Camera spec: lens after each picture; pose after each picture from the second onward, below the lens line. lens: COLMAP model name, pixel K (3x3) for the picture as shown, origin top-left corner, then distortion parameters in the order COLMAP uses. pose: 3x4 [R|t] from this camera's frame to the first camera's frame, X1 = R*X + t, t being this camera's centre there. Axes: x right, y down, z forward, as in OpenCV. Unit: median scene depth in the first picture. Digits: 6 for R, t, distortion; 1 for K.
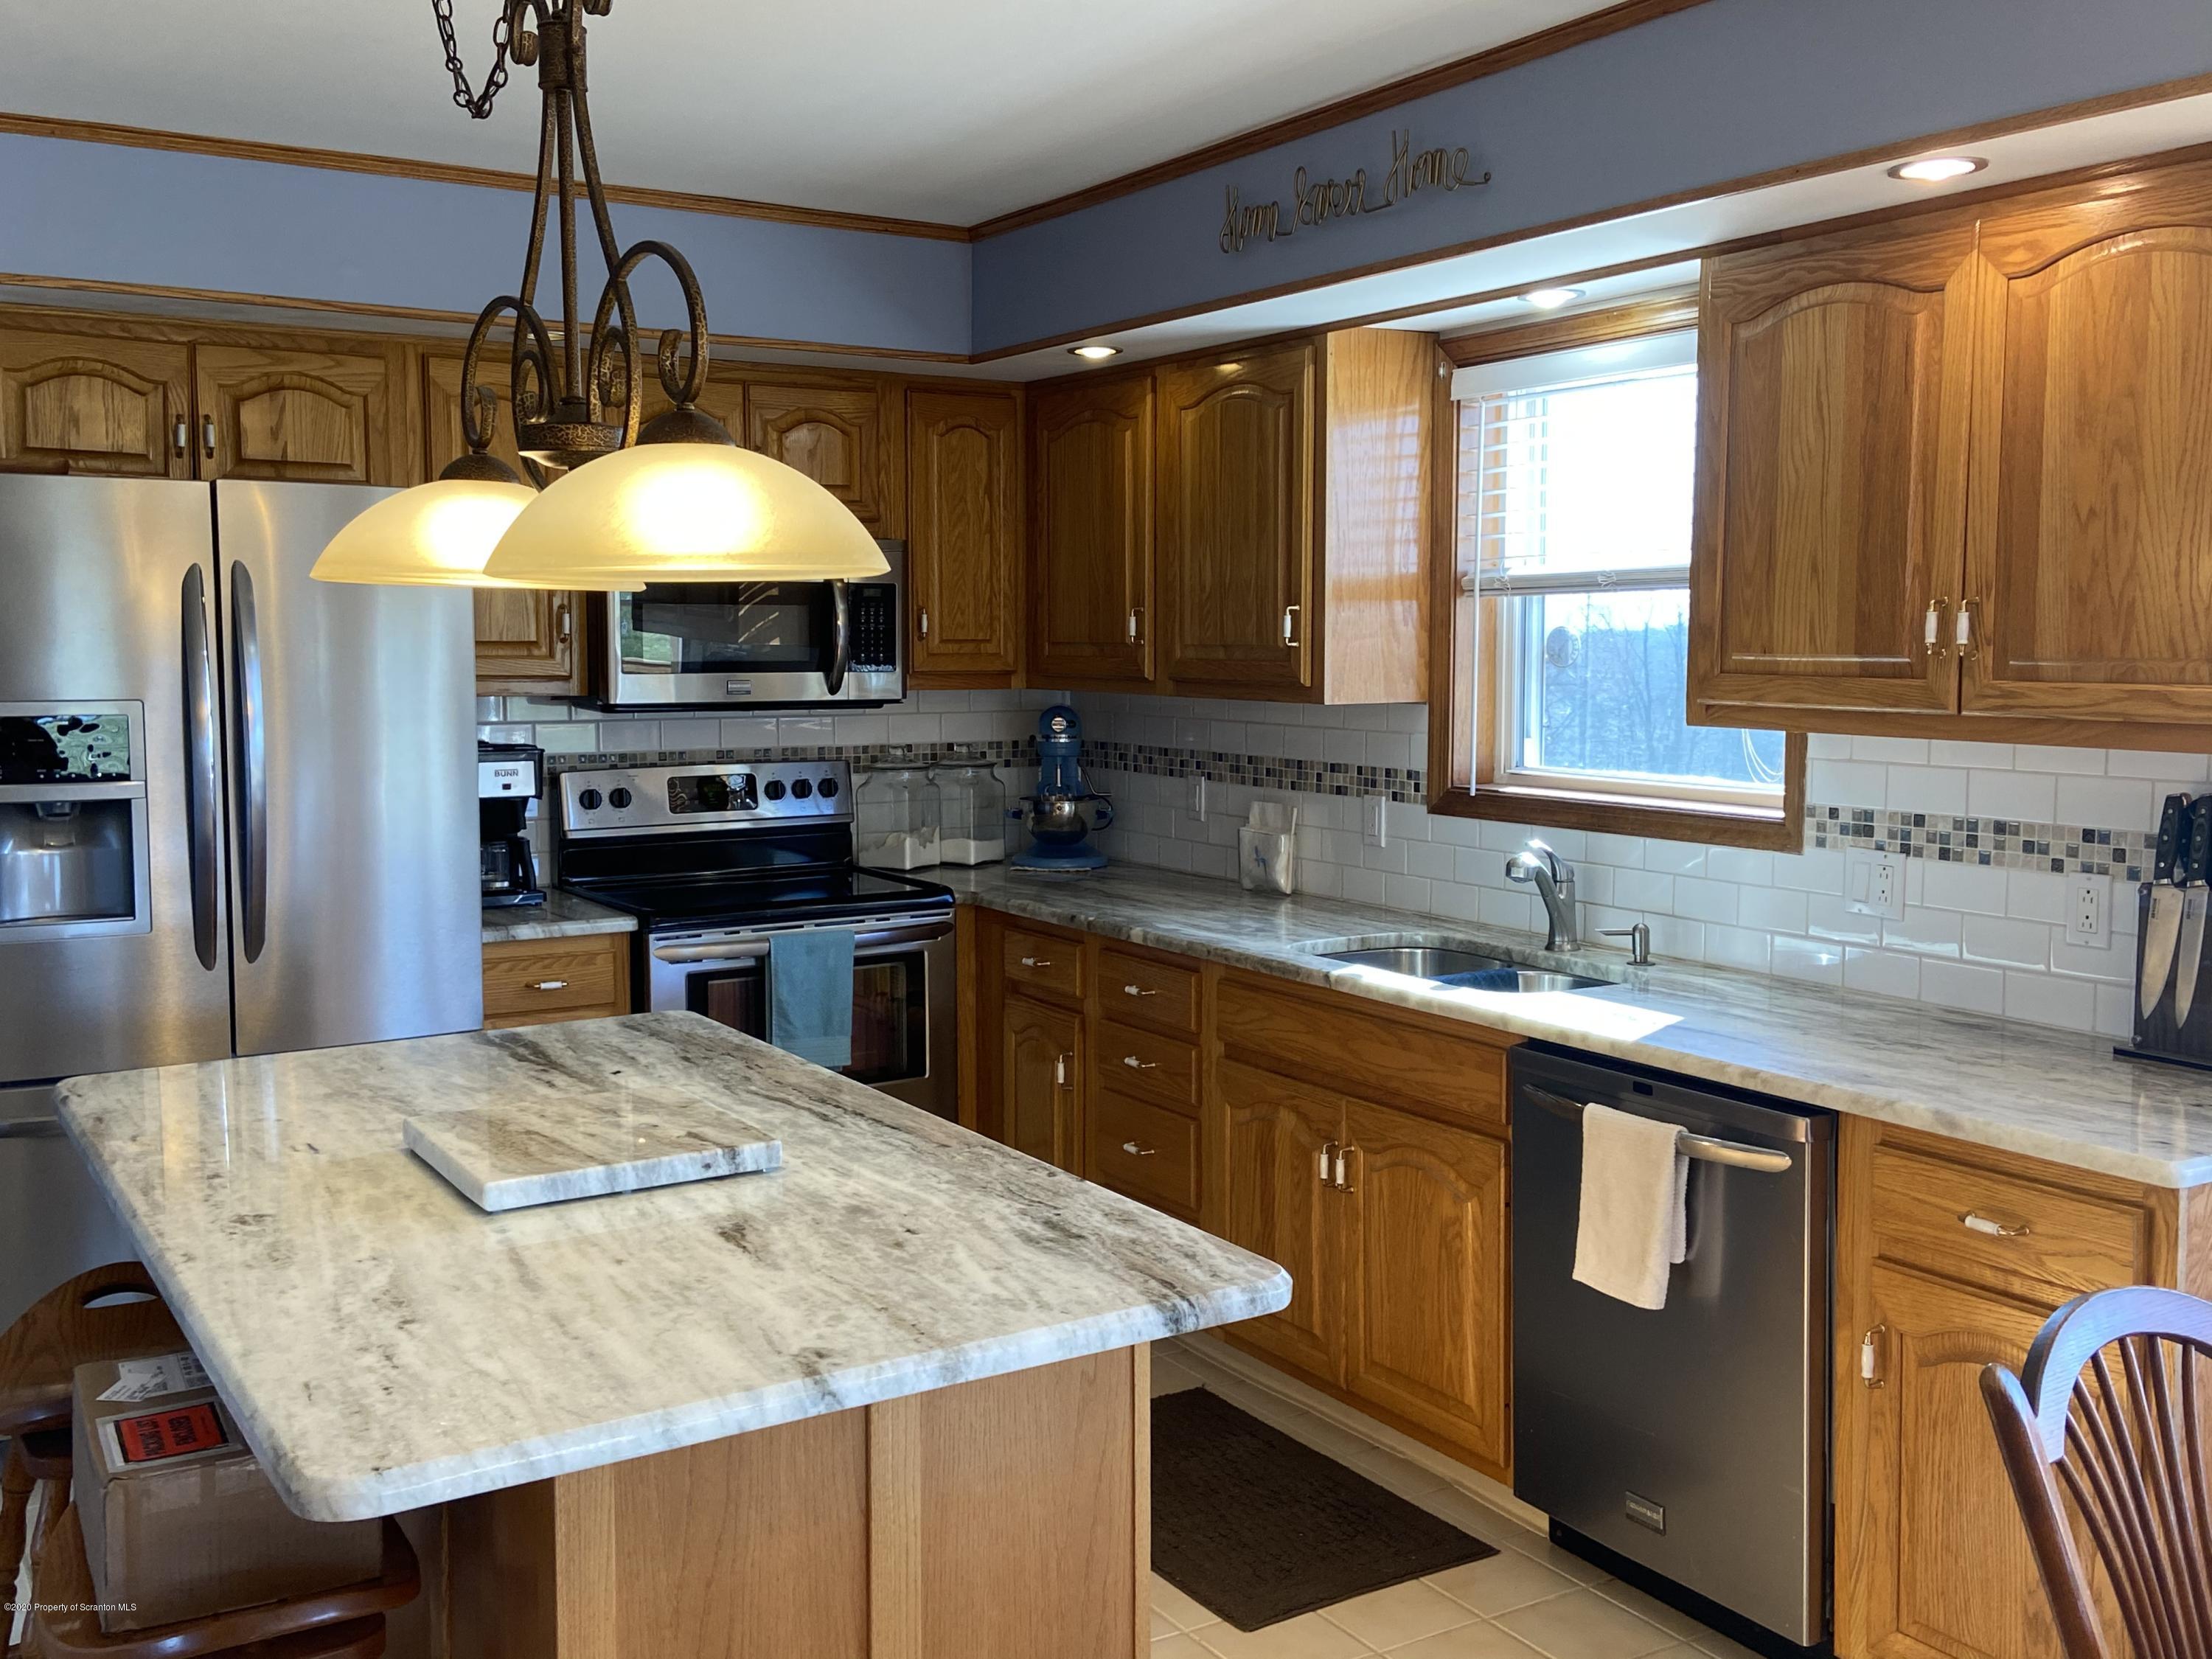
lens RADIAL K [[2124.1, 0, 1114.1], [0, 2124.1, 826.4], [0, 0, 1]] dist [0.047641, 0.000000]
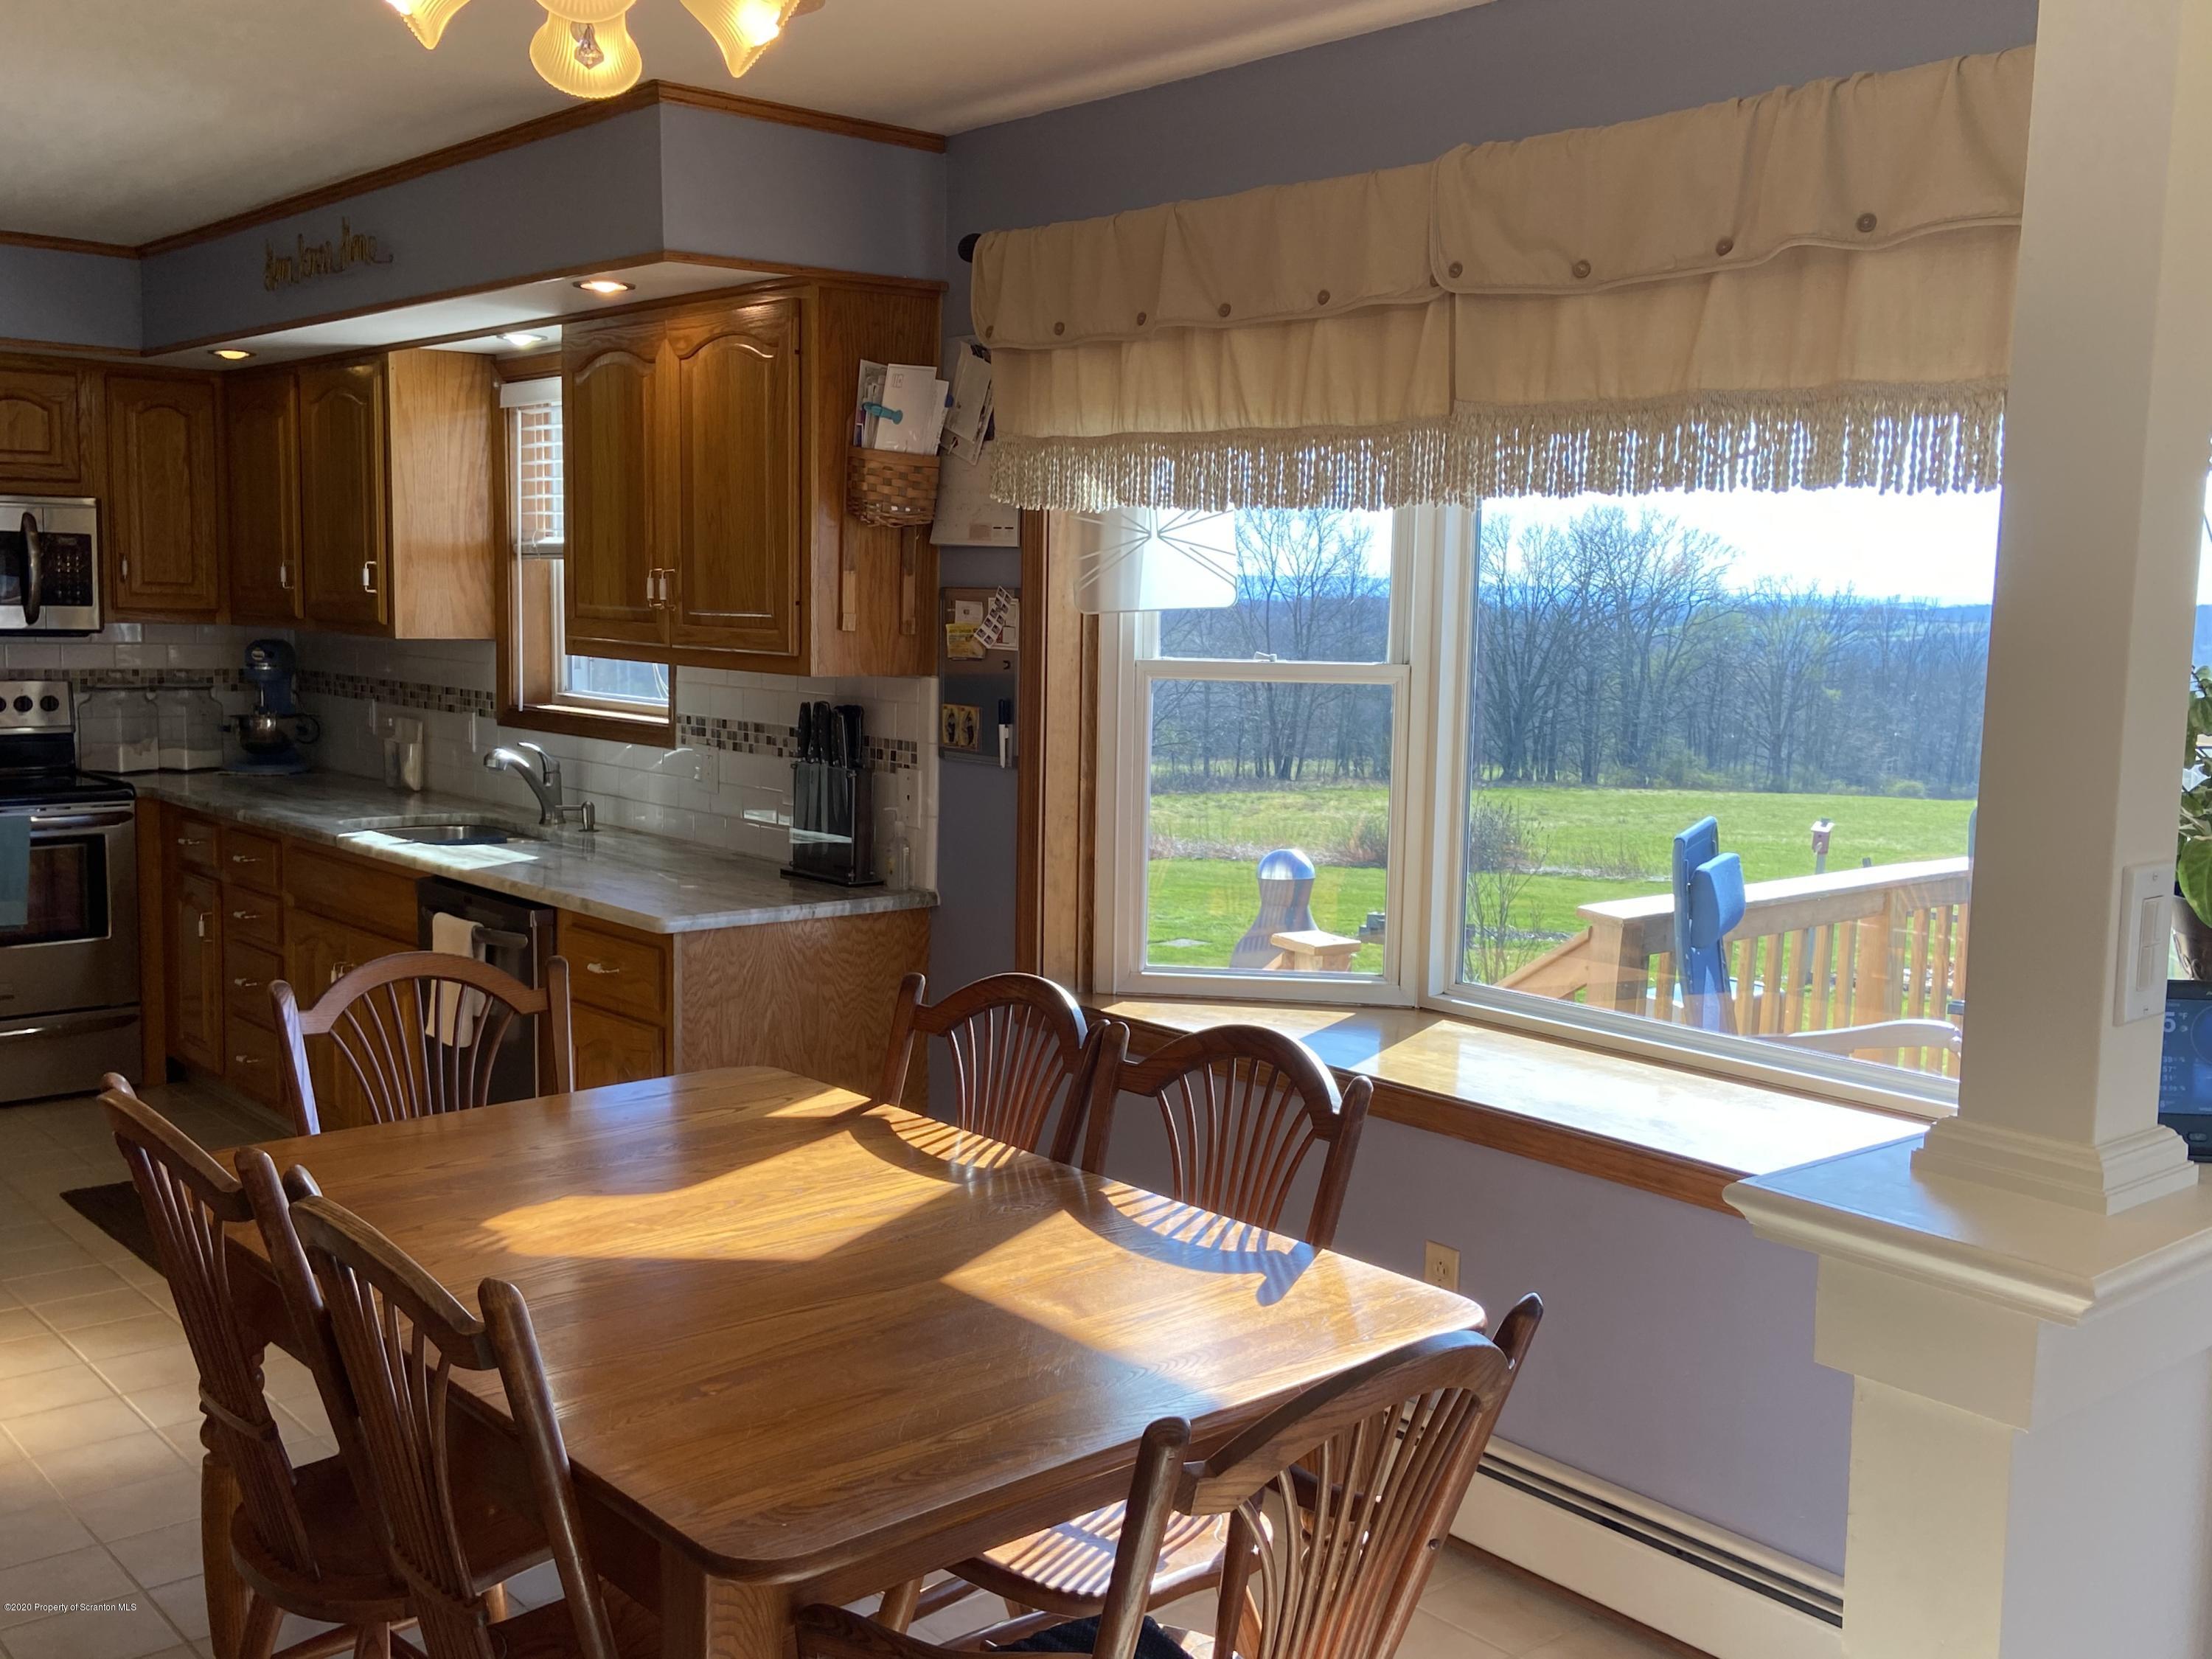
lens RADIAL K [[2124.1, 0, 1099.4], [0, 2124.1, 830.4], [0, 0, 1]] dist [0.047641, 0.000000]
pose [[0.986451, 0.003267, 0.164023, 0.296228], [-0.006750, 0.999763, 0.020681, 0.028587], [-0.163916, -0.021508, 0.986240, -0.345584]]
